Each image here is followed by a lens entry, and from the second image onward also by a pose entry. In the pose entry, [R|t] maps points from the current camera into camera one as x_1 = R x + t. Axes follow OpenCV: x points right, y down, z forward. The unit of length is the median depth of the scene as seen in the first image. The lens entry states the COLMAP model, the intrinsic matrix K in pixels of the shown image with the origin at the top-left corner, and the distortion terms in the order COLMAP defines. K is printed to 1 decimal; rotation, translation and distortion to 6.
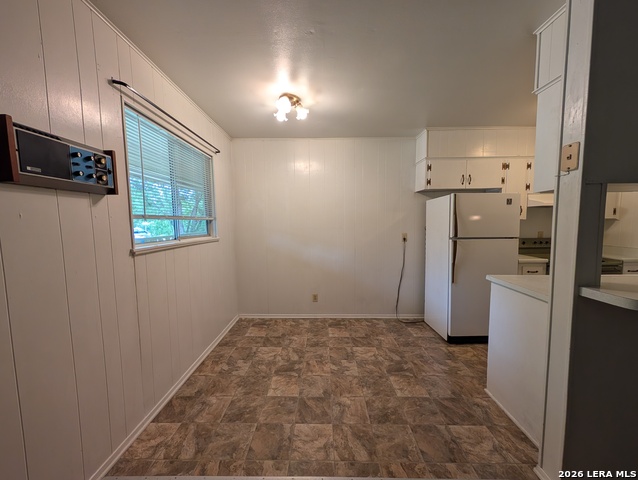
lens RADIAL K [[241.2, 0, 320.8], [0, 241.2, 238.3], [0, 0, 1]] dist [0.001942, 0.000169]
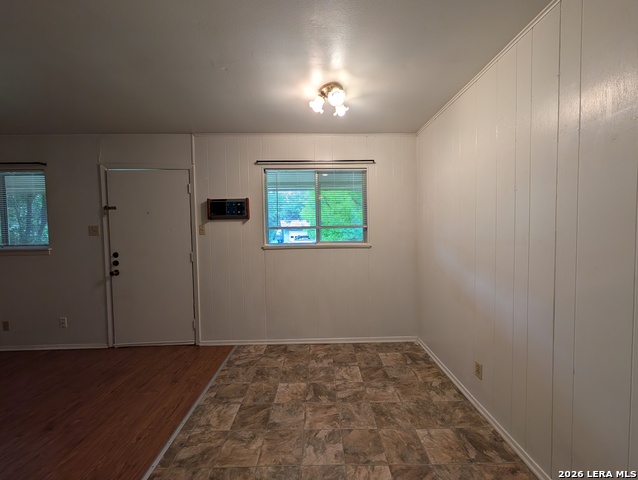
lens RADIAL K [[241.2, 0, 319.2], [0, 241.2, 239.1], [0, 0, 1]] dist [0.001942, 0.000169]
pose [[0.019740, 0.040589, -0.998981, 0.726674], [-0.051661, 0.997882, 0.039524, -0.067652], [0.998470, 0.050828, 0.021795, 0.918754]]
